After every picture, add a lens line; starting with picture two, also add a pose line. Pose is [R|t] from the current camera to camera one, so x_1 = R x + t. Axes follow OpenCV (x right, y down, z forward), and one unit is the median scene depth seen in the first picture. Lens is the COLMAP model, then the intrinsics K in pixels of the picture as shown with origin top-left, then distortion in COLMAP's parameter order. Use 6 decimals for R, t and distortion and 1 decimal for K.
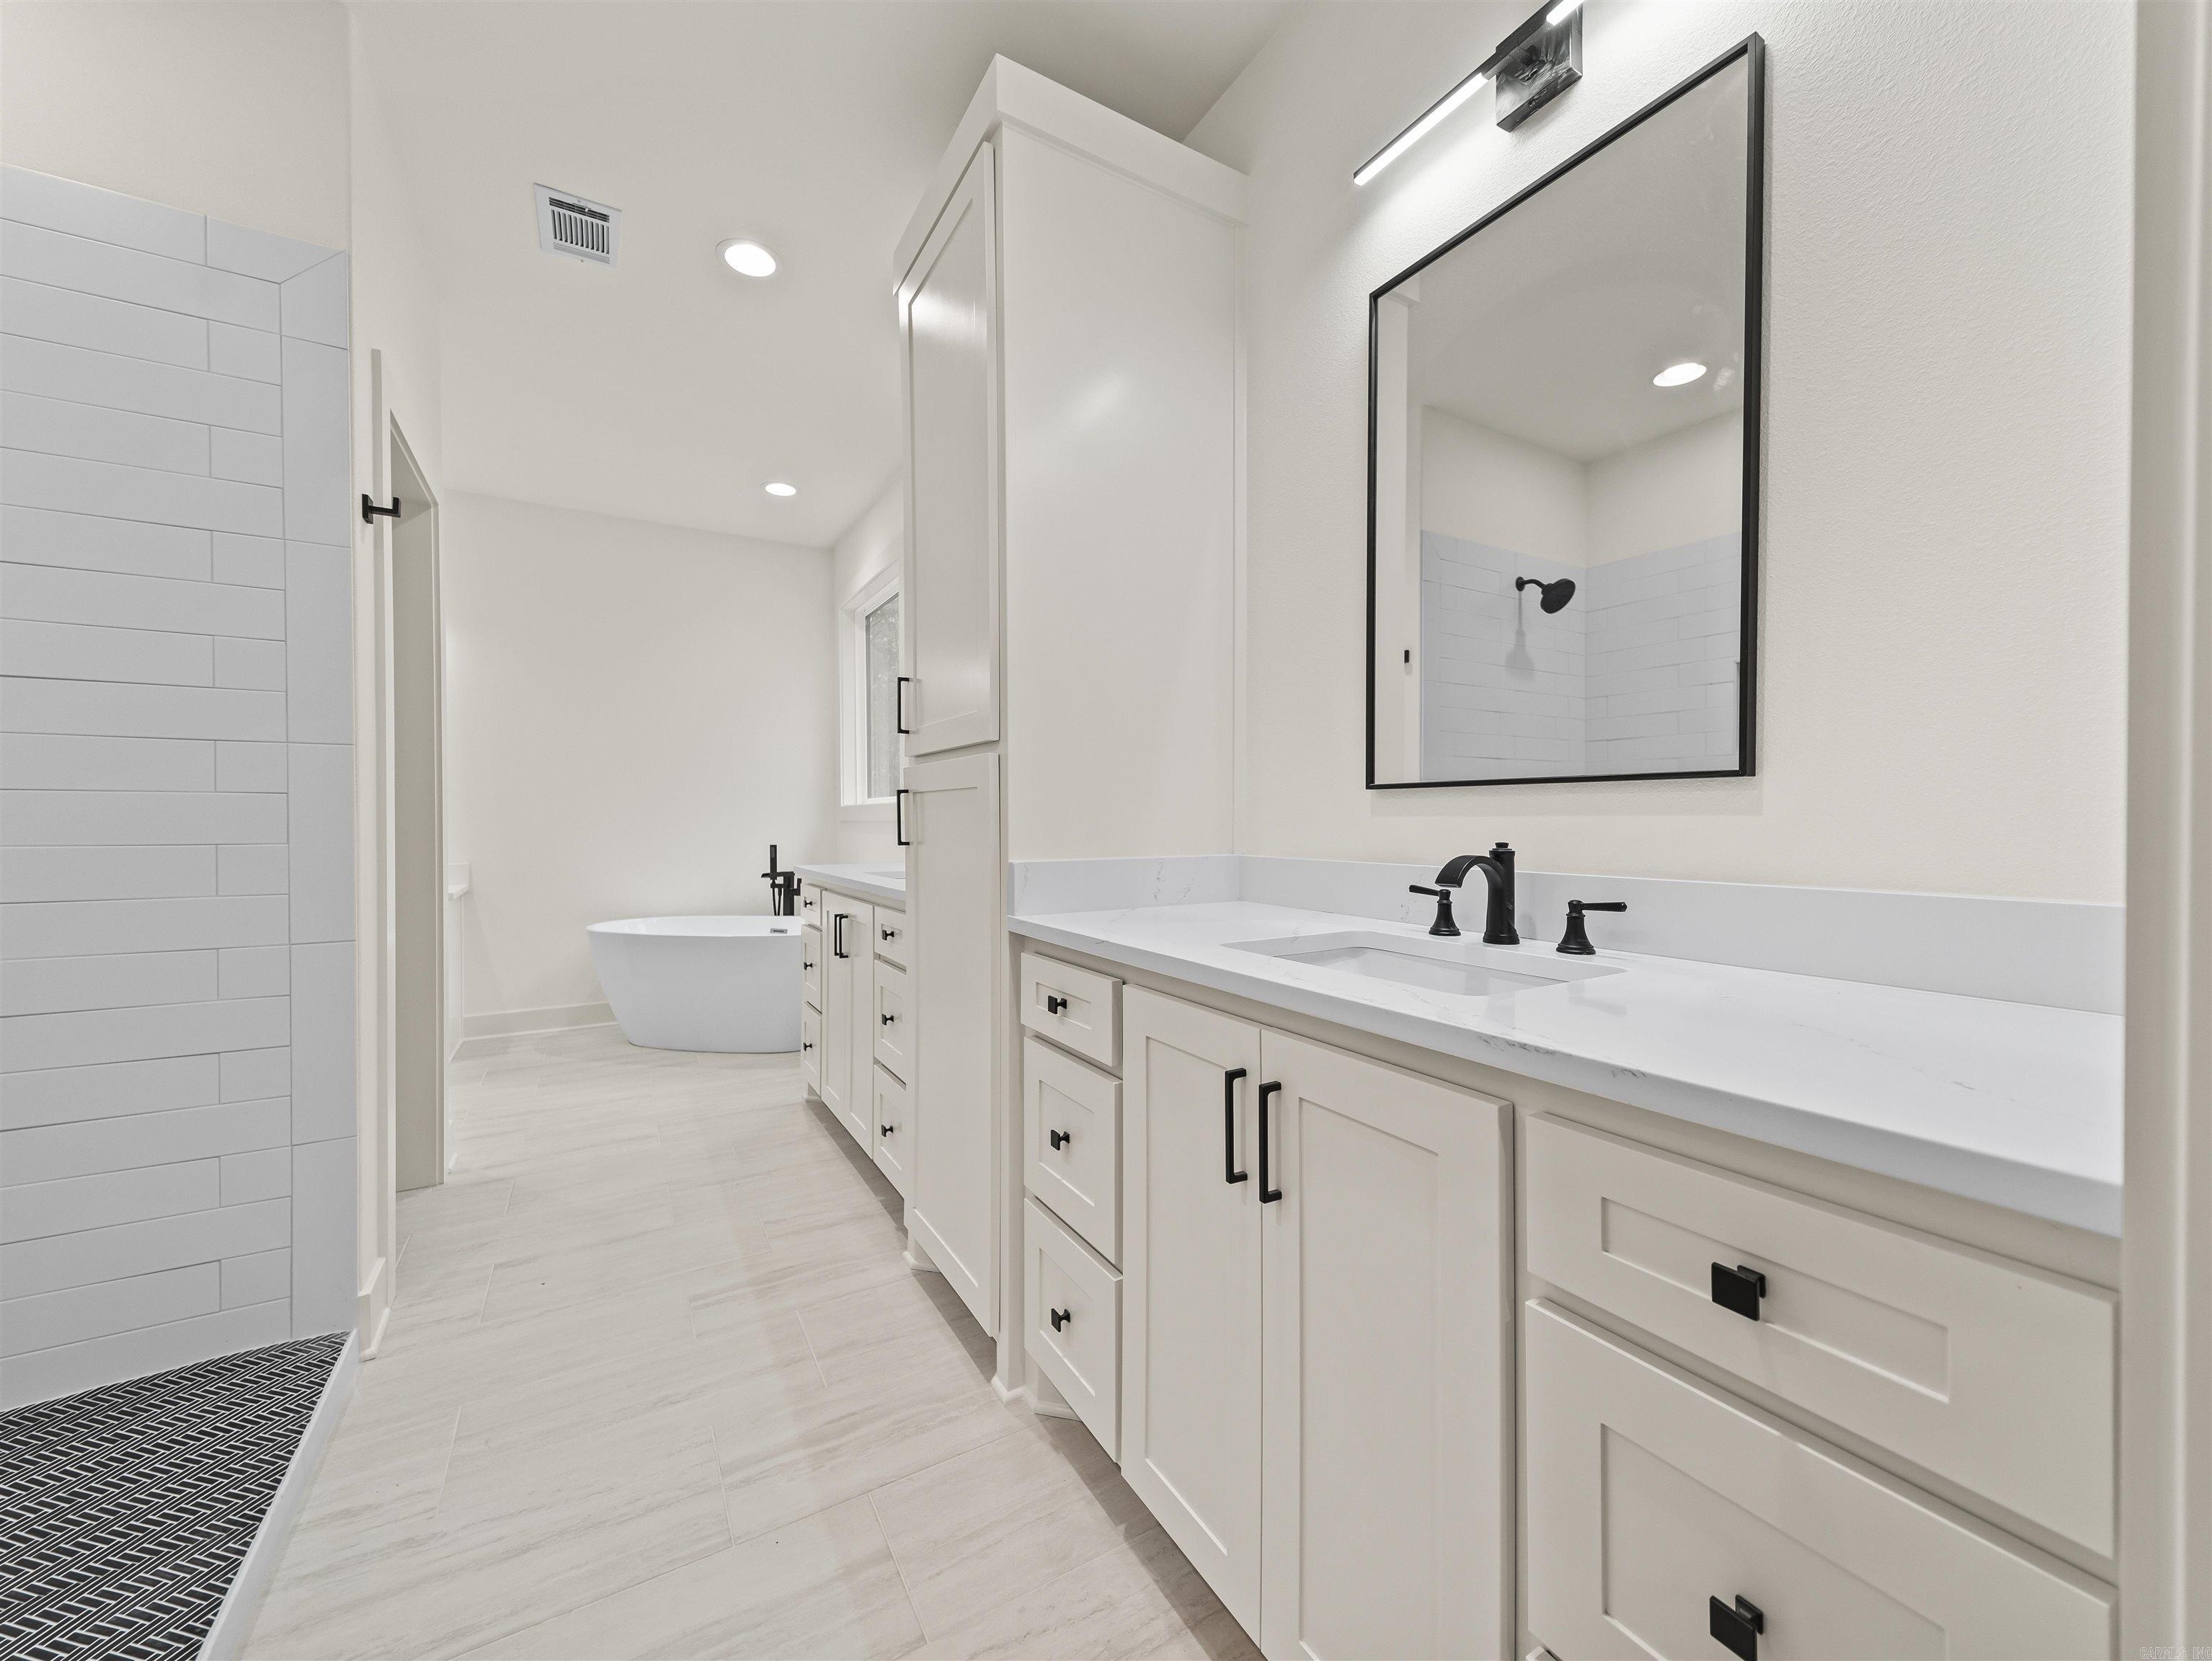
lens RADIAL K [[861.4, 0, 1124.1], [0, 861.4, 827.4], [0, 0, 1]] dist [0.034945, -0.011952]
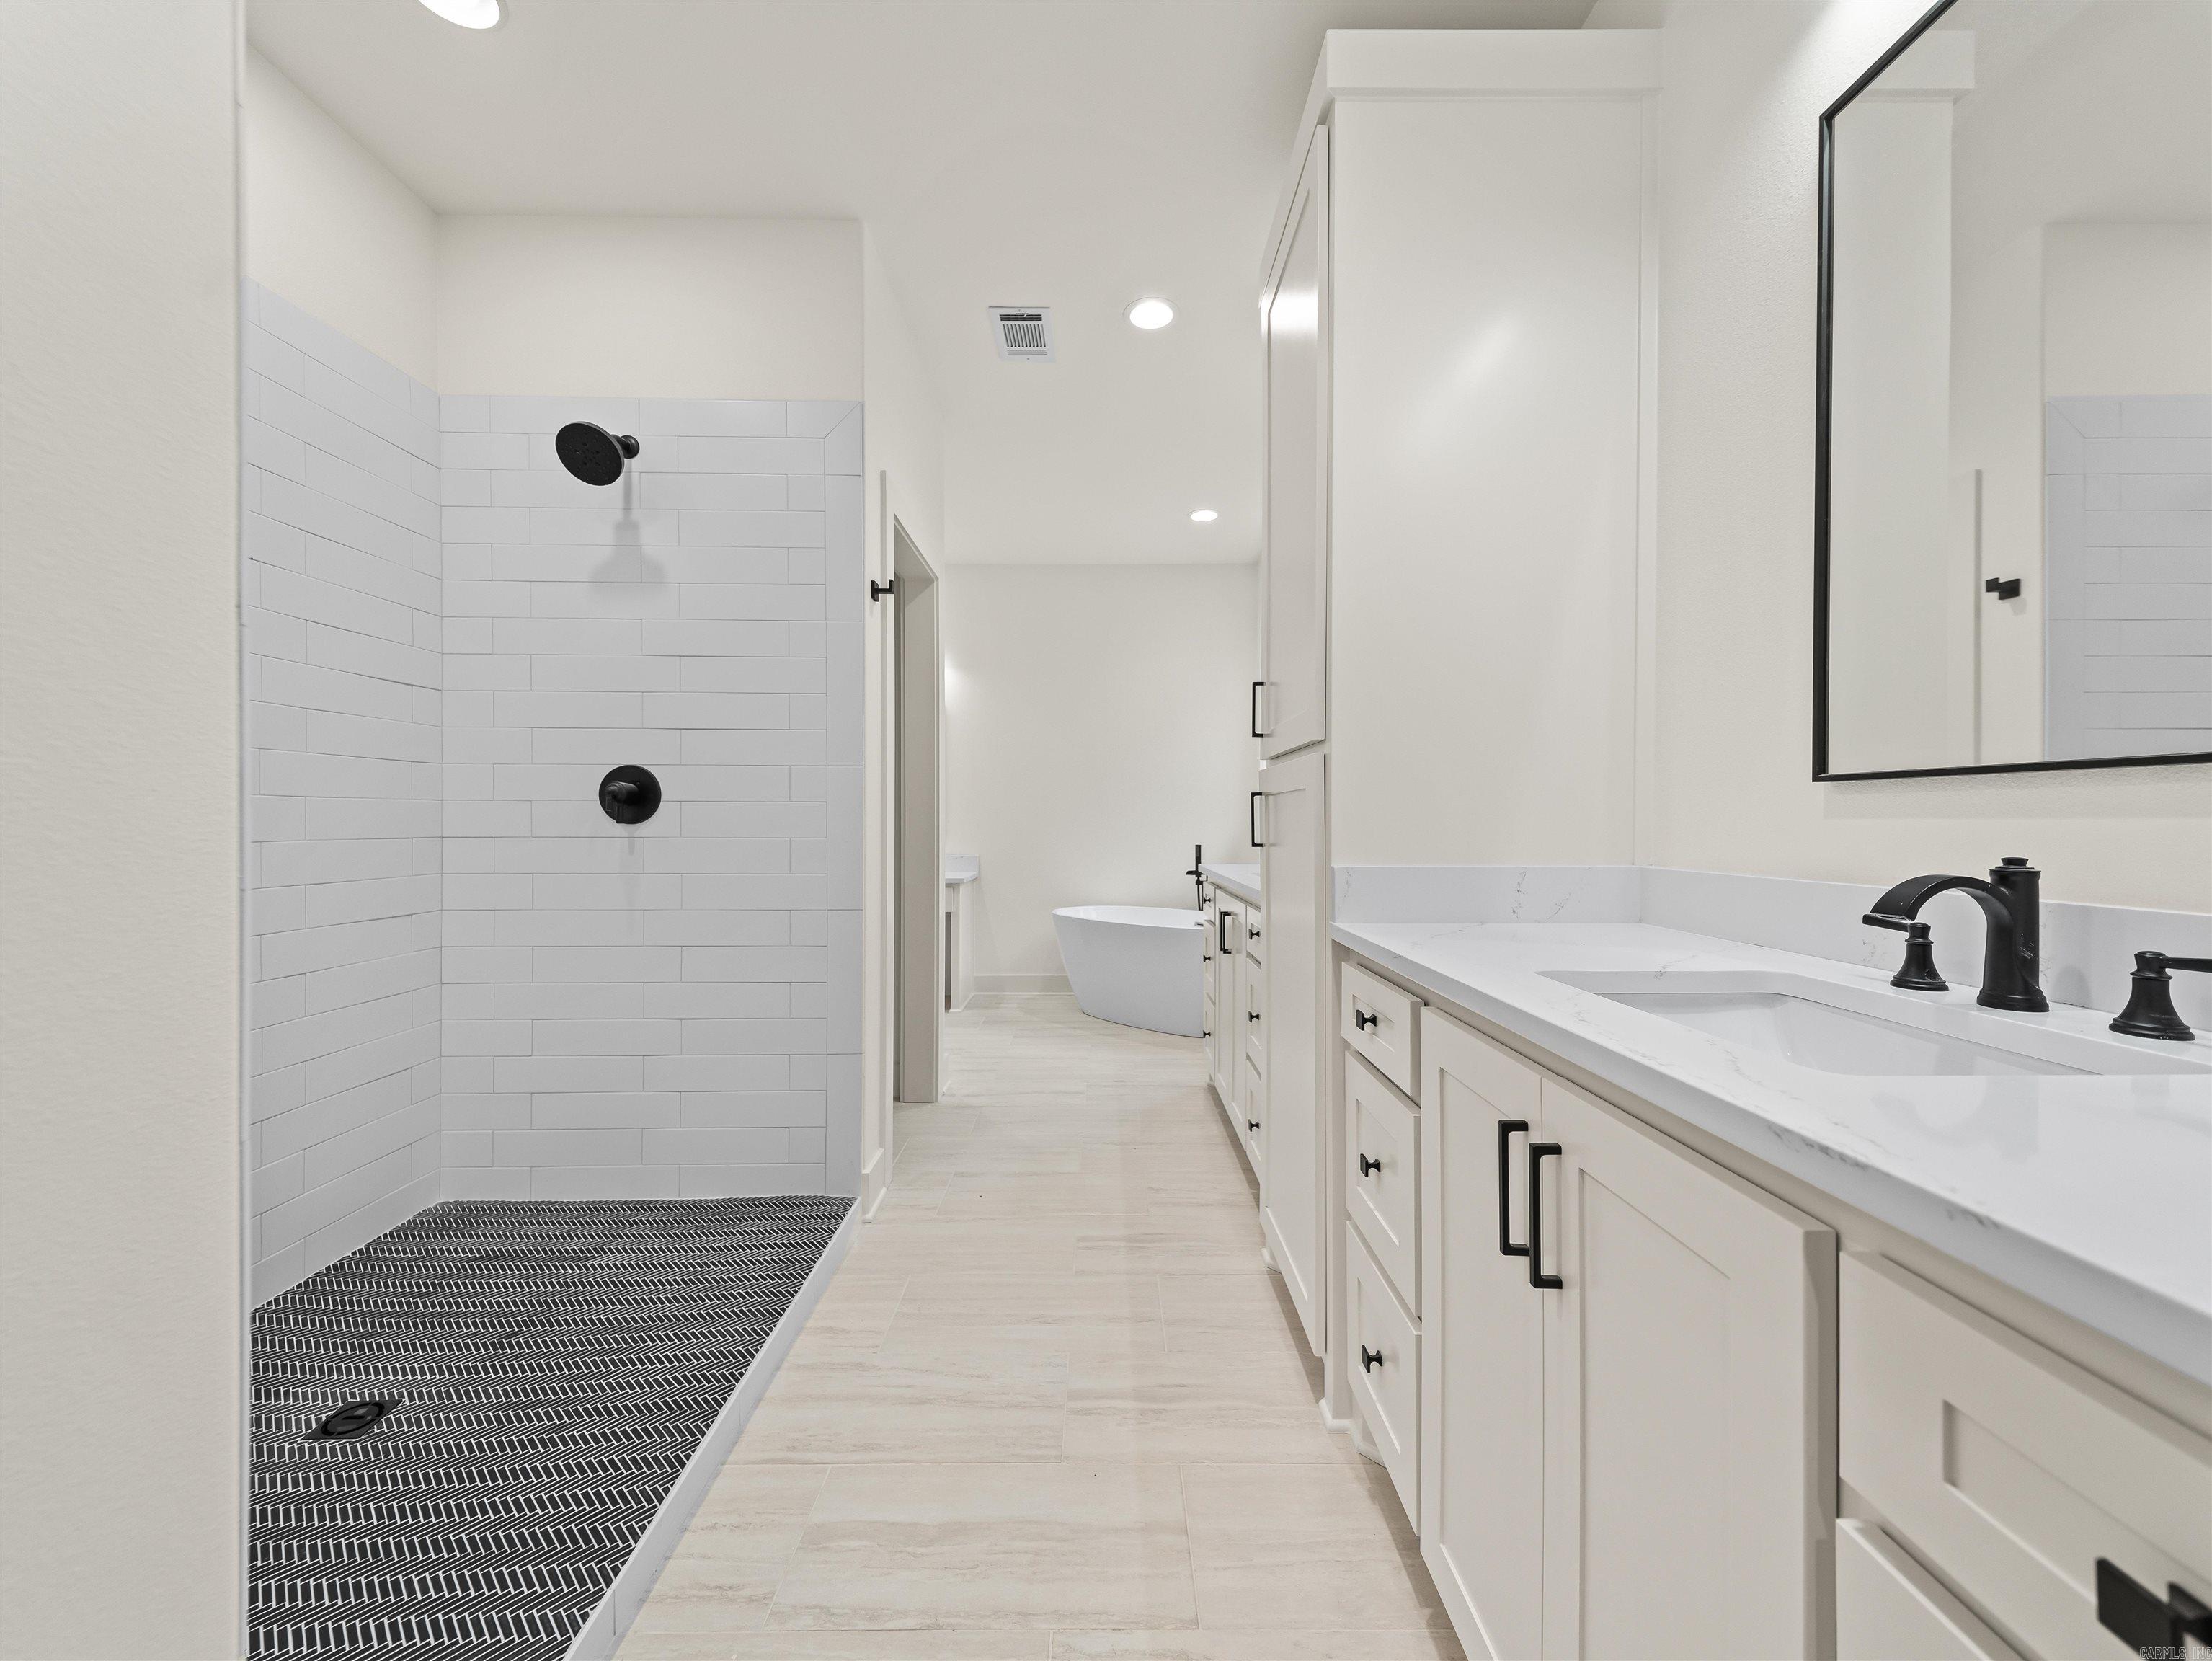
lens RADIAL K [[861.9, 0, 1109.6], [0, 861.9, 826.9], [0, 0, 1]] dist [0.034820, -0.013209]
pose [[0.860497, 0.005051, -0.509430, 0.141249], [-0.006507, 0.999978, -0.001075, -0.000783], [0.509414, 0.004240, 0.860511, 0.046426]]
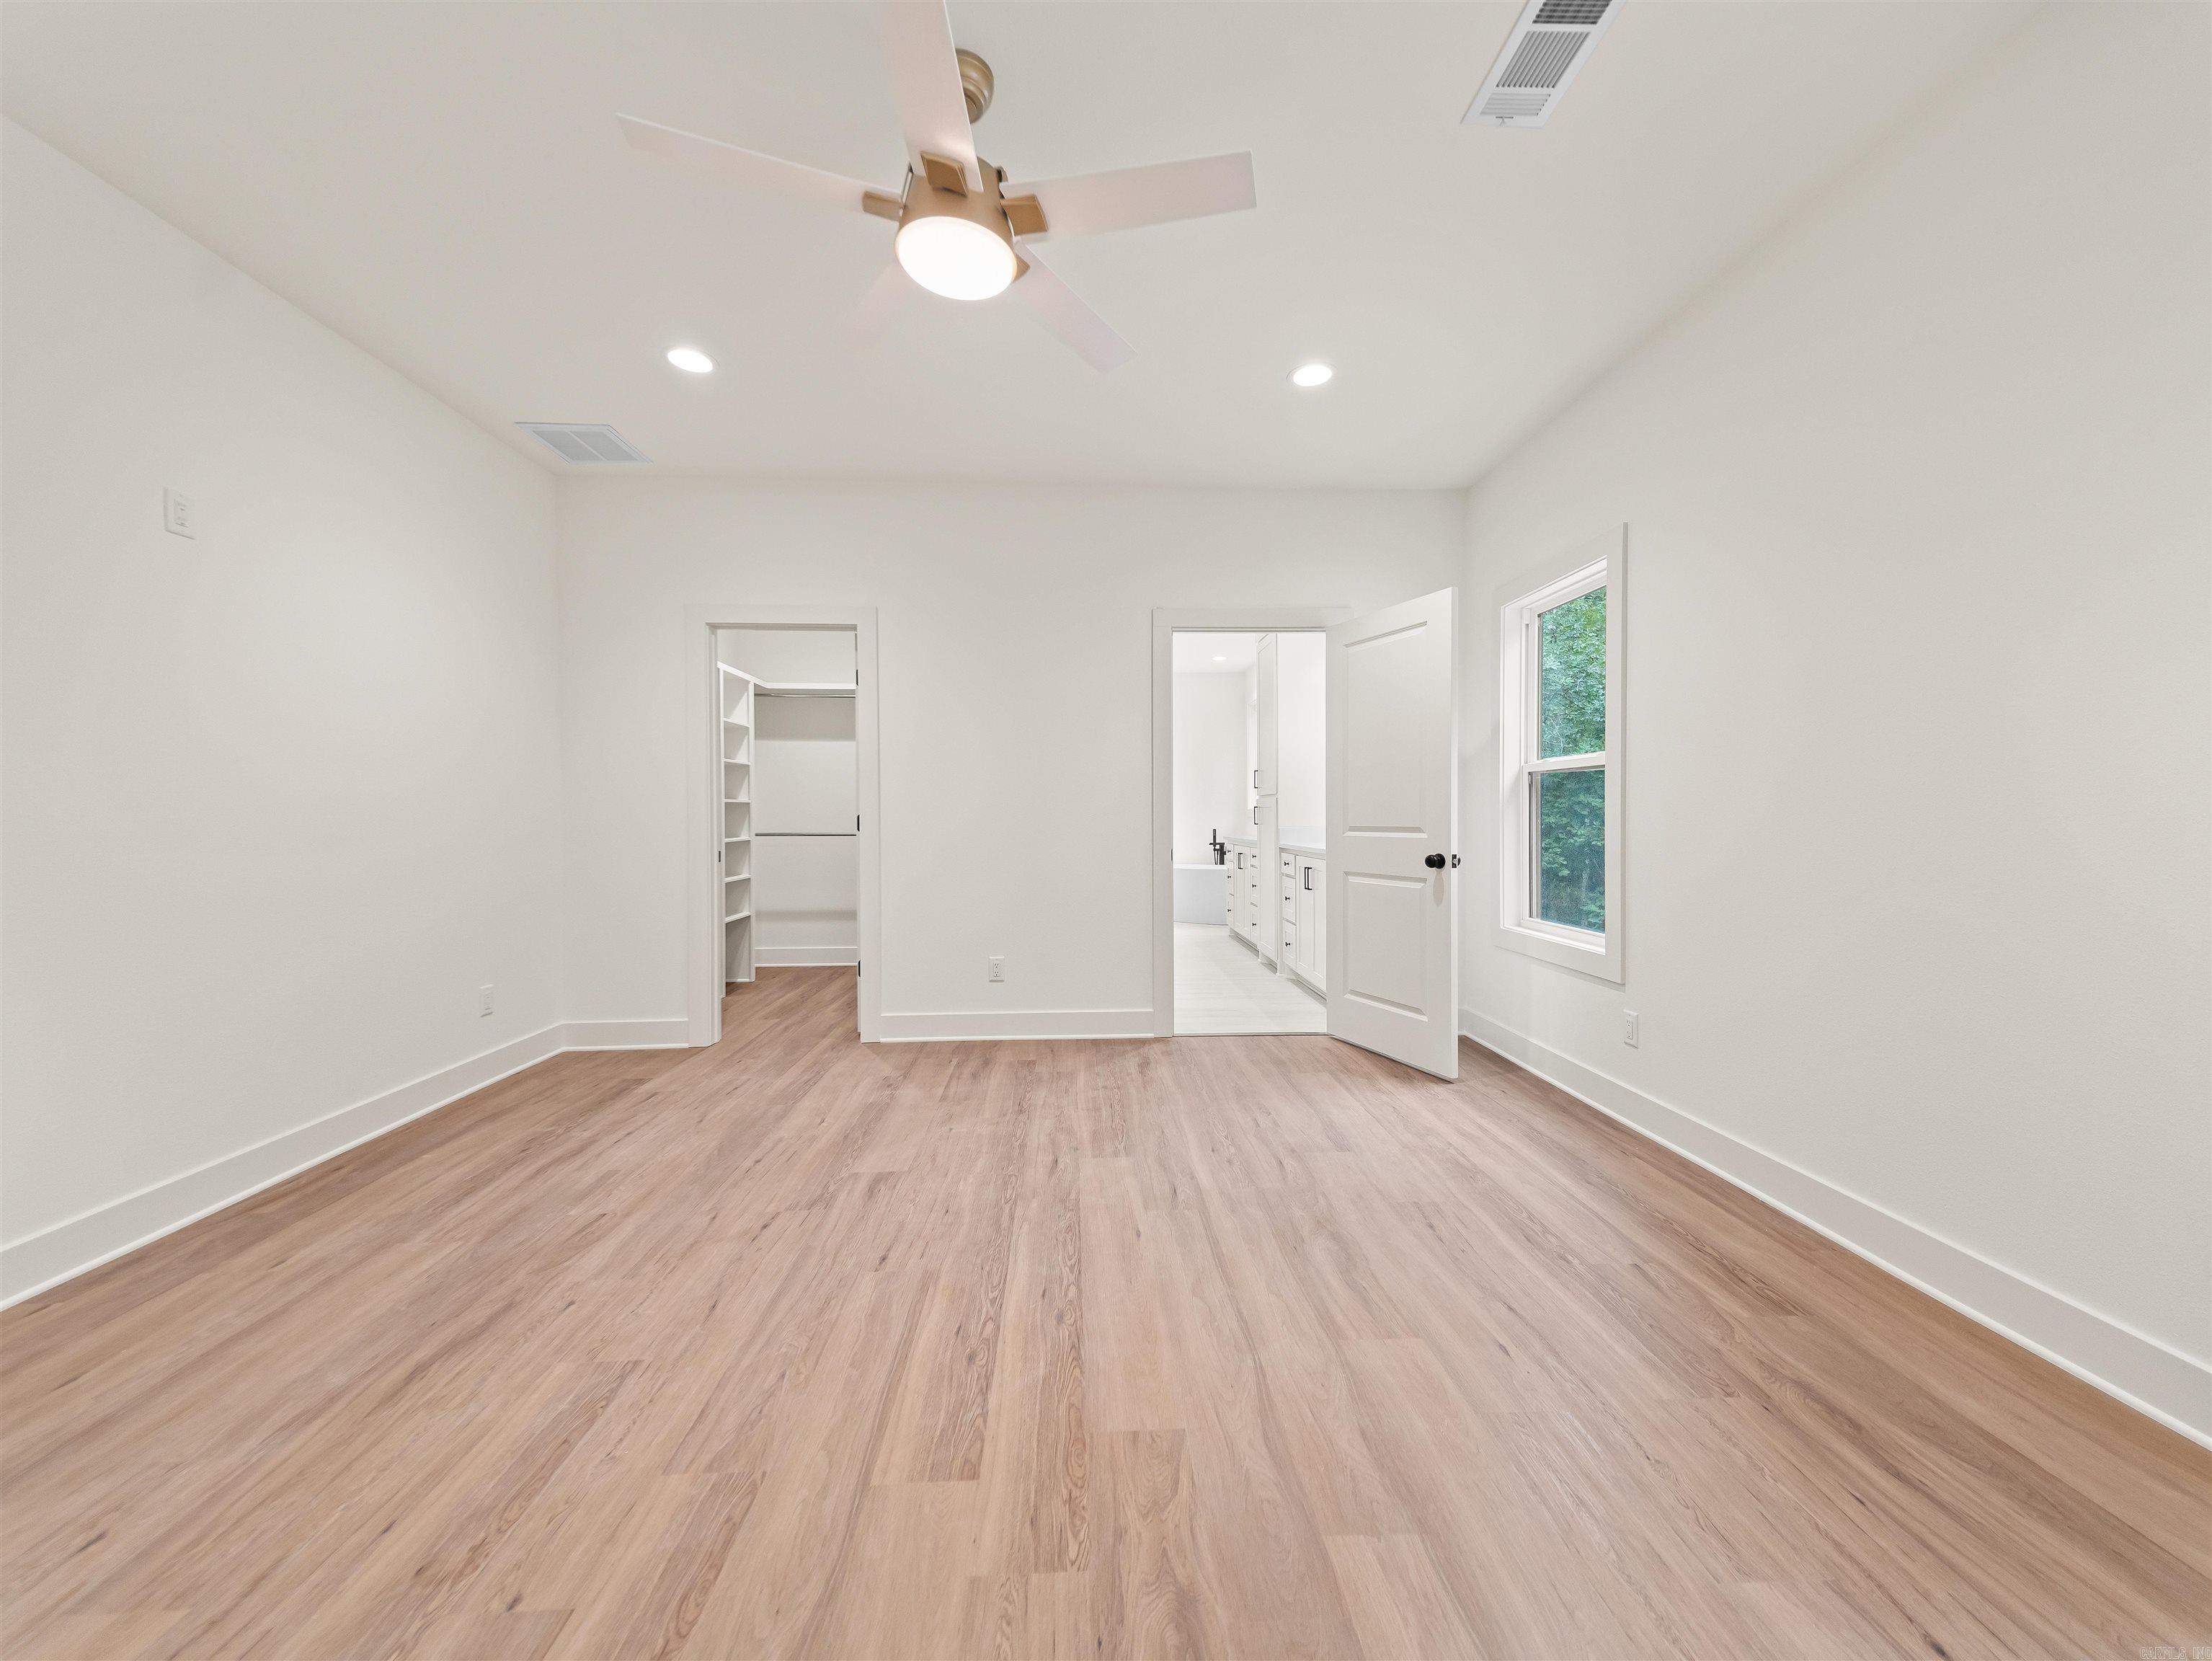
lens RADIAL K [[861.9, 0, 1109.6], [0, 861.9, 826.9], [0, 0, 1]] dist [0.034820, -0.013209]
pose [[0.876823, 0.000310, -0.480814, 0.948111], [0.000062, 1.000000, 0.000757, 0.037643], [0.480814, -0.000694, 0.876822, -2.404829]]
